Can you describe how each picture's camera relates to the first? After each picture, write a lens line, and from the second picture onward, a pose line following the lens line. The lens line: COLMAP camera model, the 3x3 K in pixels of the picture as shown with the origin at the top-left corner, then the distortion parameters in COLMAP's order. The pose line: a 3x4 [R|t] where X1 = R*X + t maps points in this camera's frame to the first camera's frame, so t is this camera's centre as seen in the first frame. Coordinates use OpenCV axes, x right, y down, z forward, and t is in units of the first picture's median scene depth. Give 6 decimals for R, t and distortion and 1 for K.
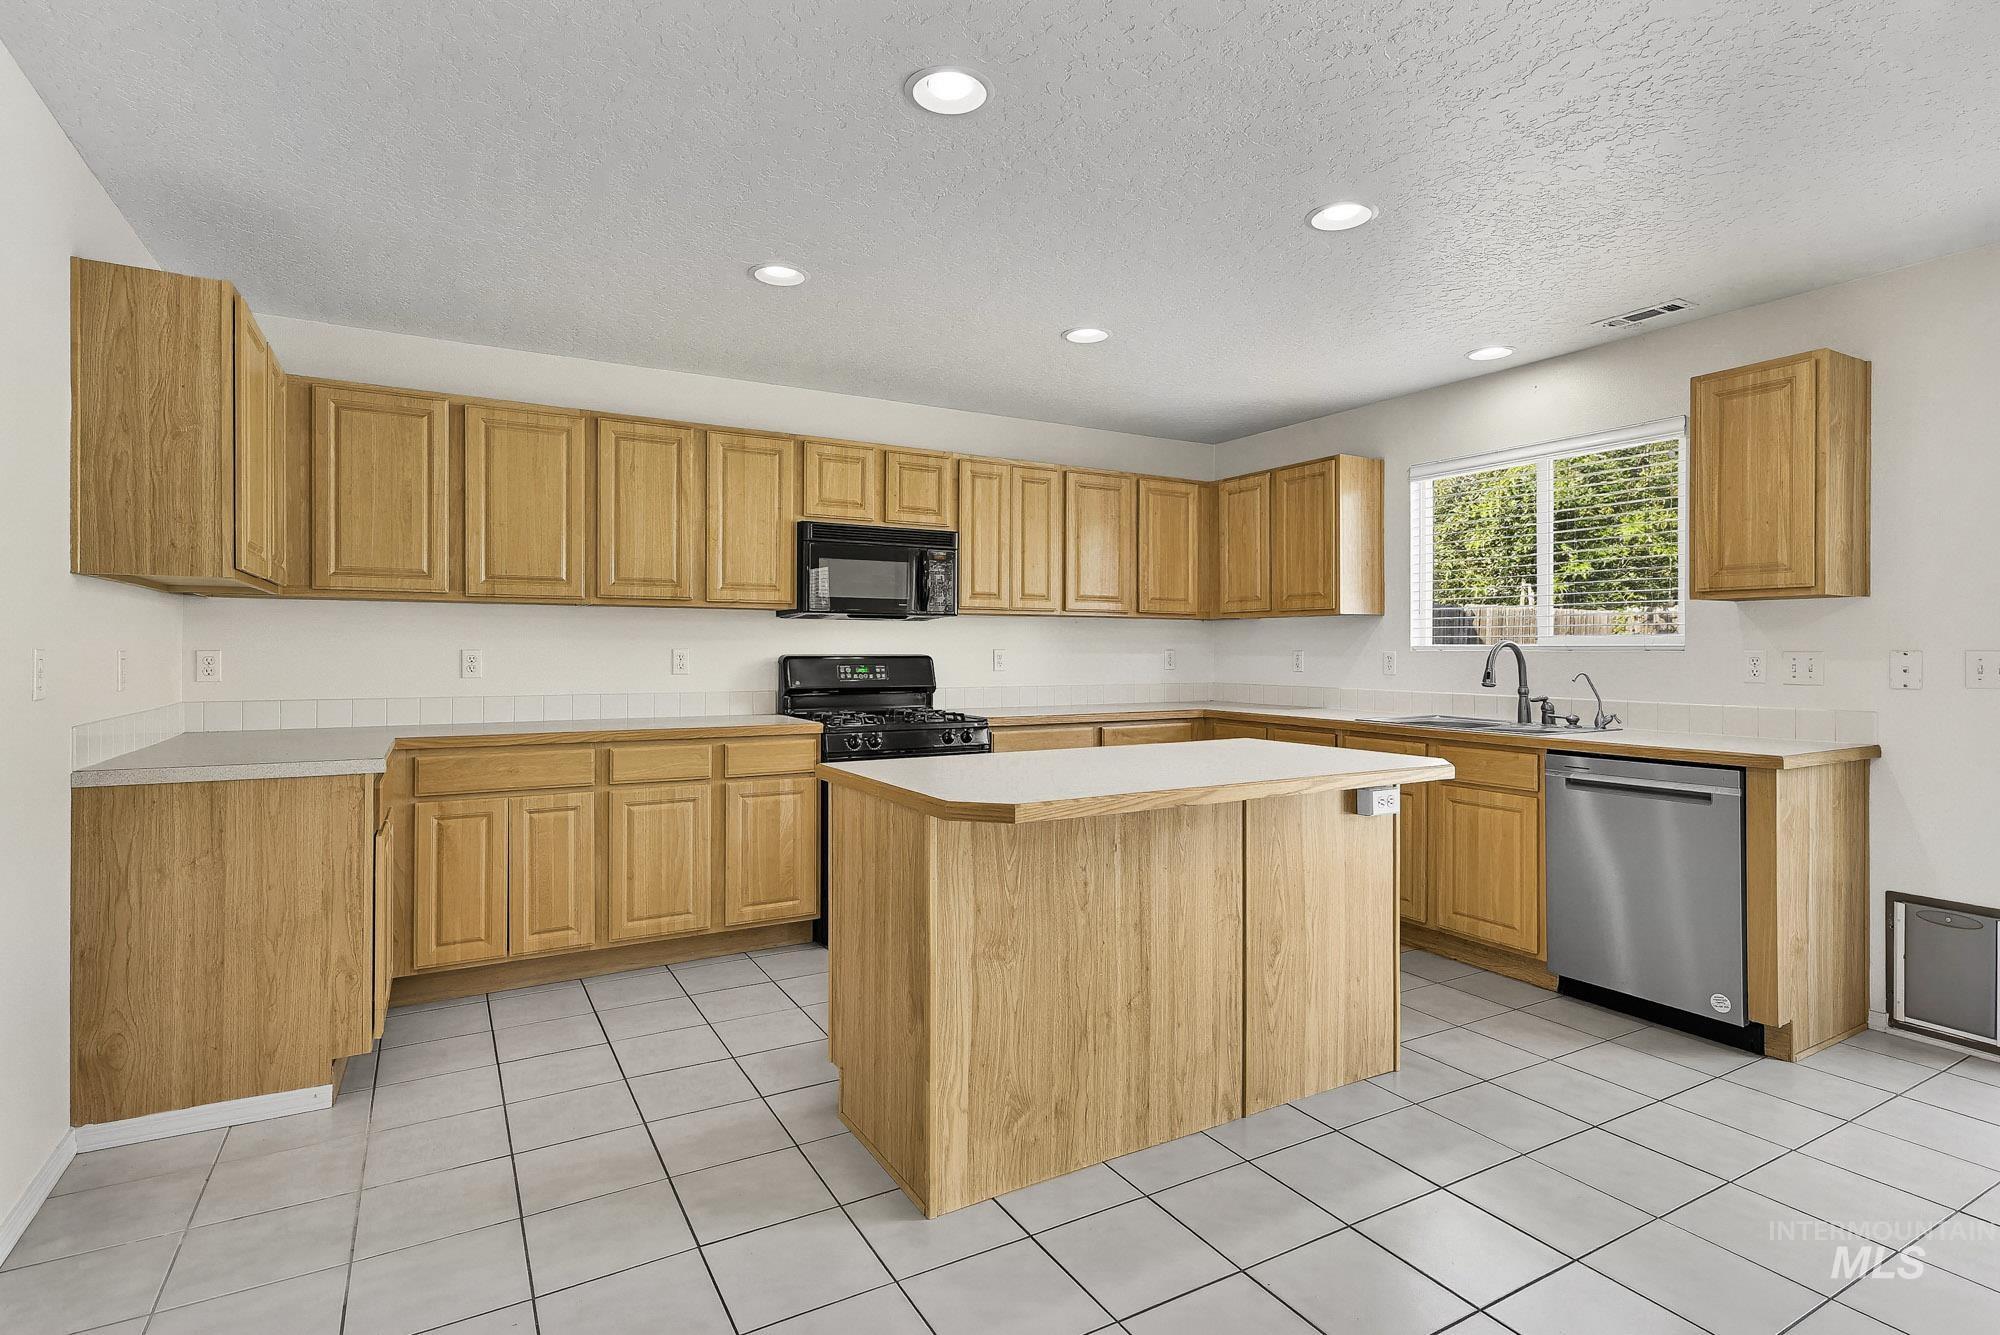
lens RADIAL K [[993.6, 0, 1005.0], [0, 993.6, 650.5], [0, 0, 1]] dist [0.013647, -0.002199]
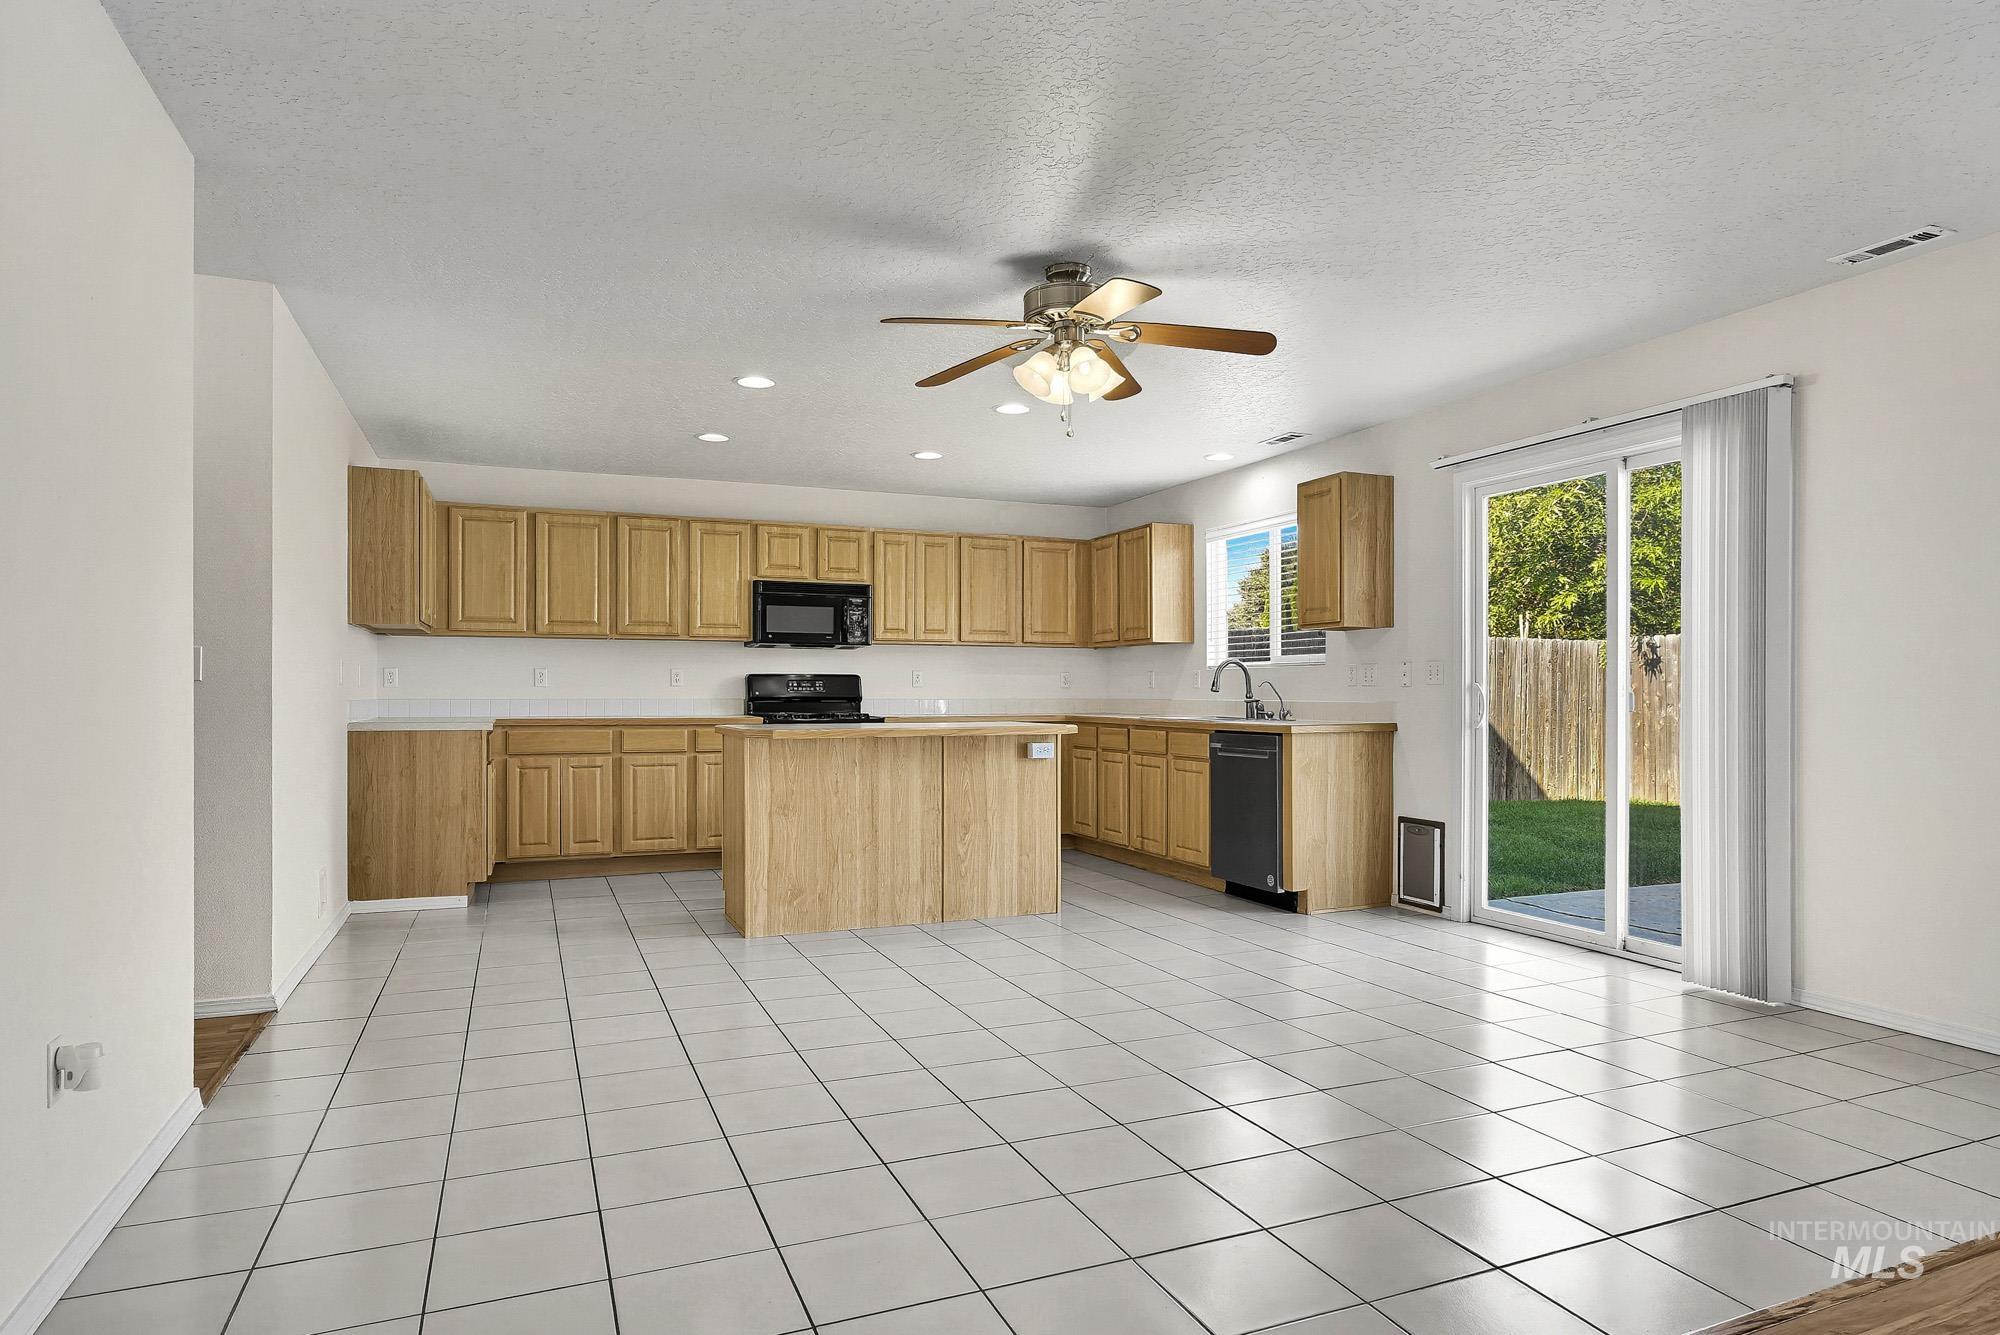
lens RADIAL K [[1171.4, 0, 1021.5], [0, 1171.4, 690.7], [0, 0, 1]] dist [-0.019422, 0.002280]
pose [[0.993313, -0.001750, -0.115435, 0.406450], [0.001404, 0.999994, -0.003078, 0.039600], [0.115440, 0.002895, 0.993310, -0.697247]]
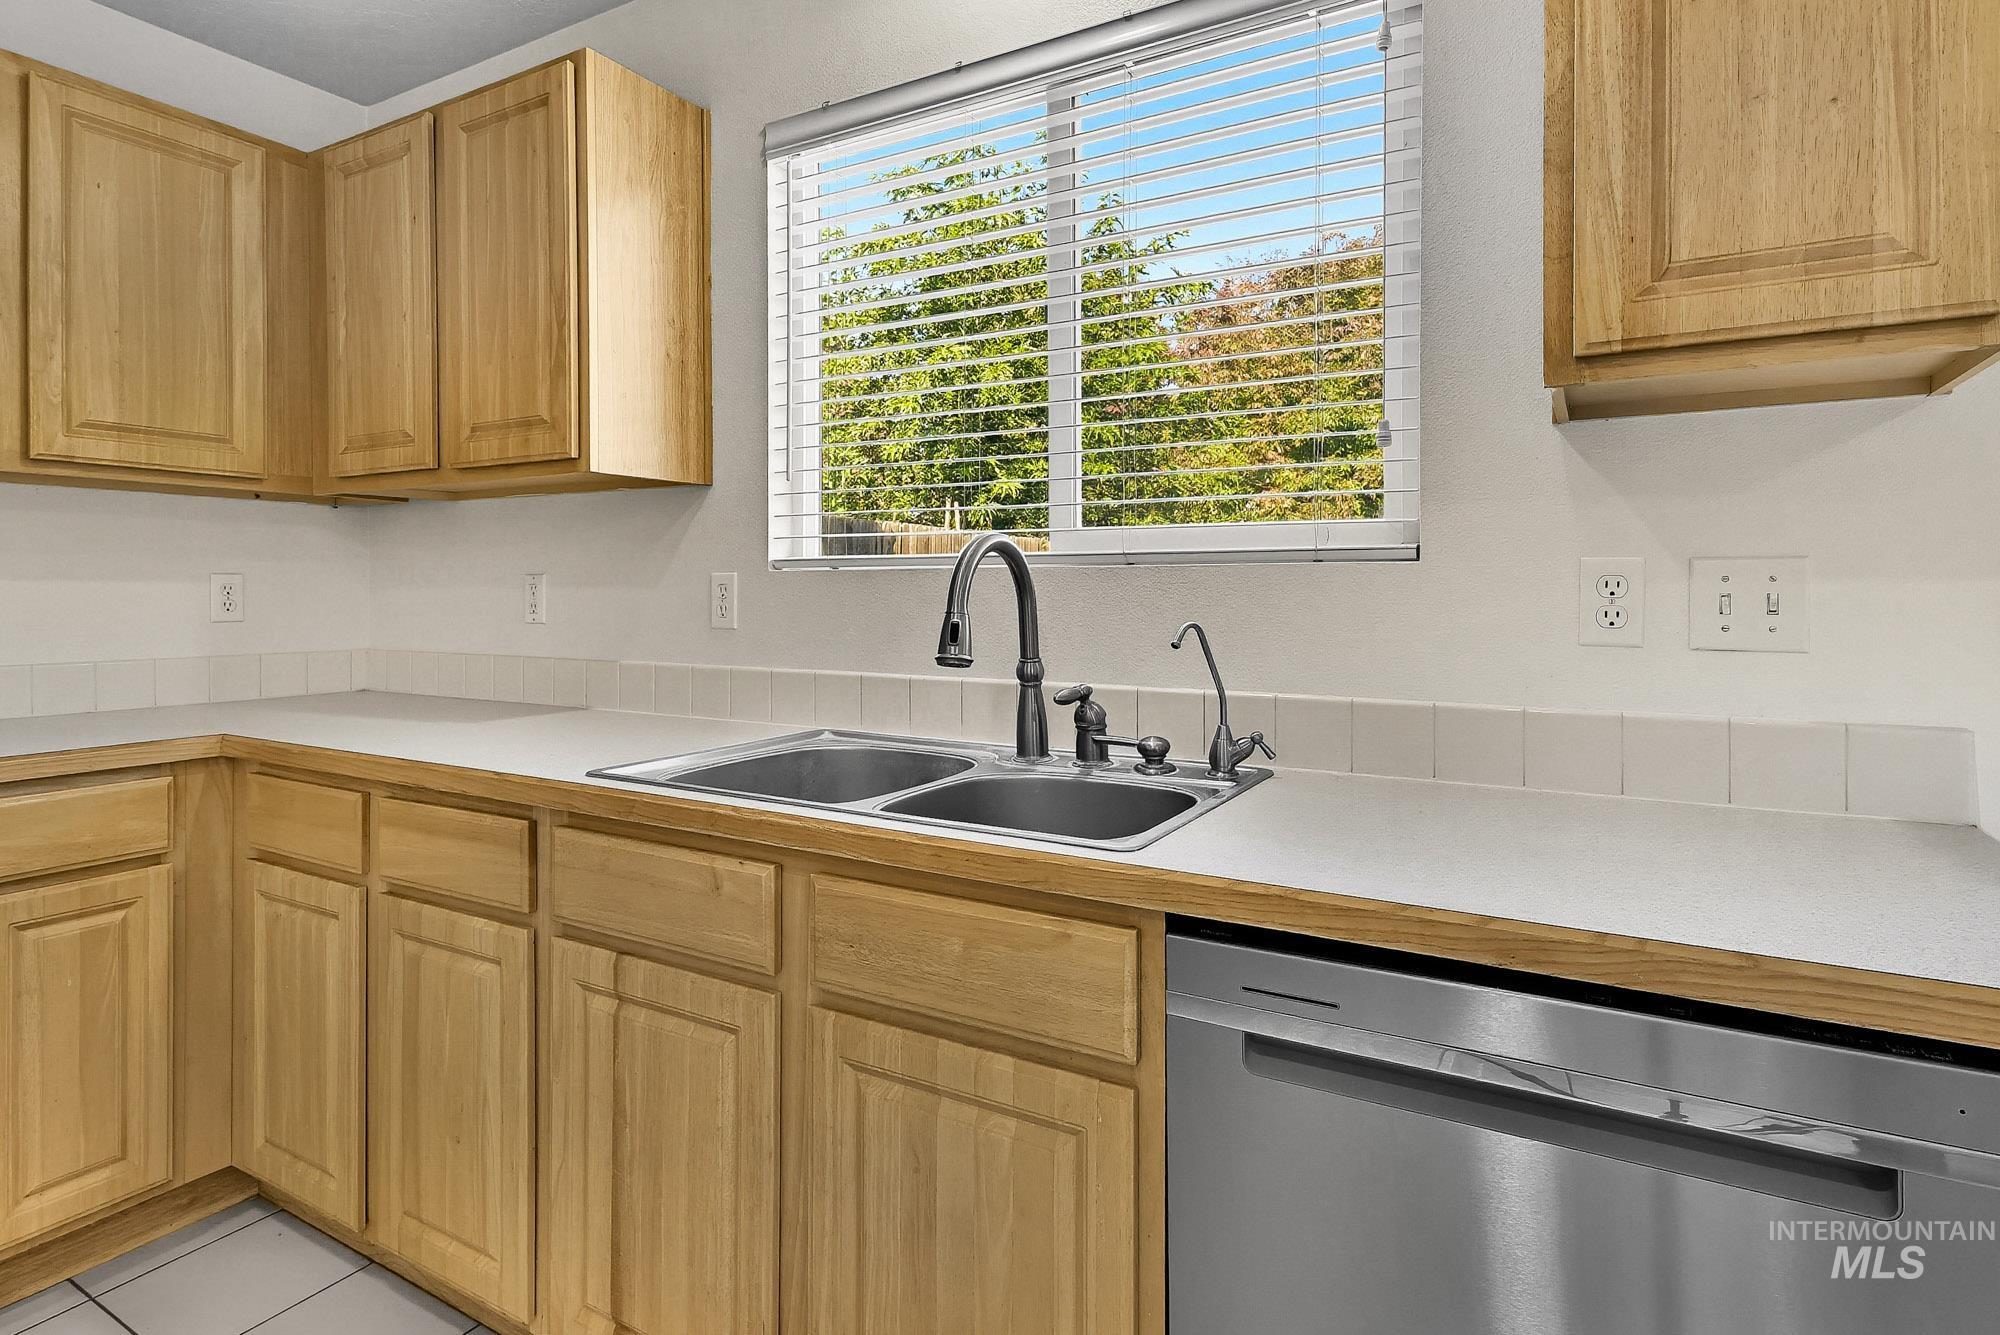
lens RADIAL K [[1064.9, 0, 950.4], [0, 1064.9, 592.0], [0, 0, 1]] dist [0.007374, -0.000046]
pose [[0.878777, -0.002989, 0.477224, 0.312637], [0.002294, 0.999995, 0.002039, 0.010123], [-0.477228, -0.000697, 0.878779, 0.684767]]
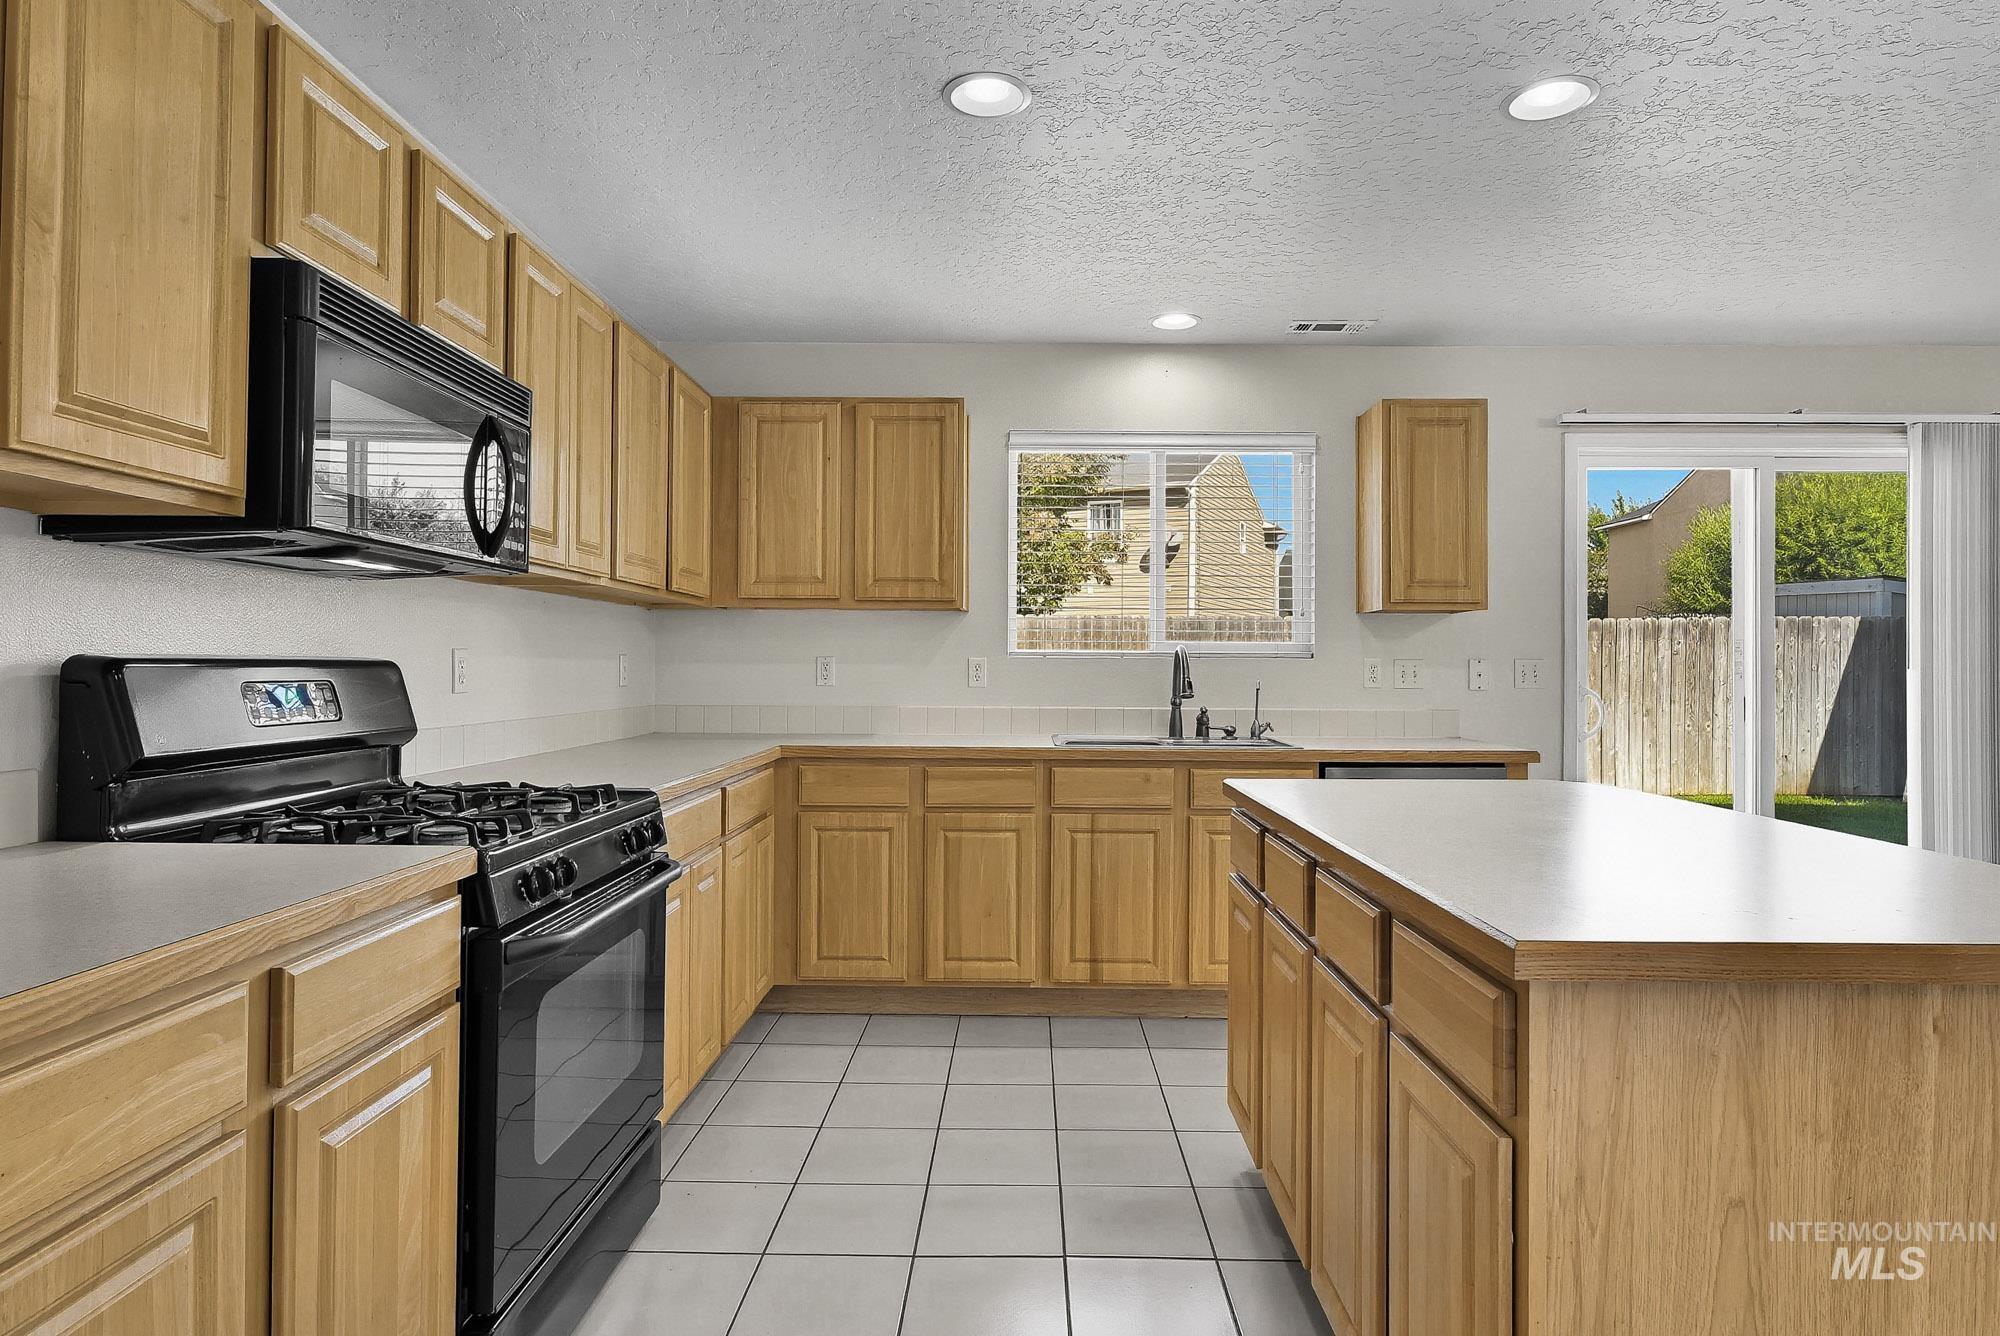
lens RADIAL K [[1087.5, 0, 1007.1], [0, 1087.5, 658.9], [0, 0, 1]] dist [-0.021706, -0.000270]
pose [[0.513380, 0.006811, 0.858134, -0.422830], [-0.004658, 0.999976, -0.005150, 0.007286], [-0.858149, -0.001353, 0.513400, 0.646906]]
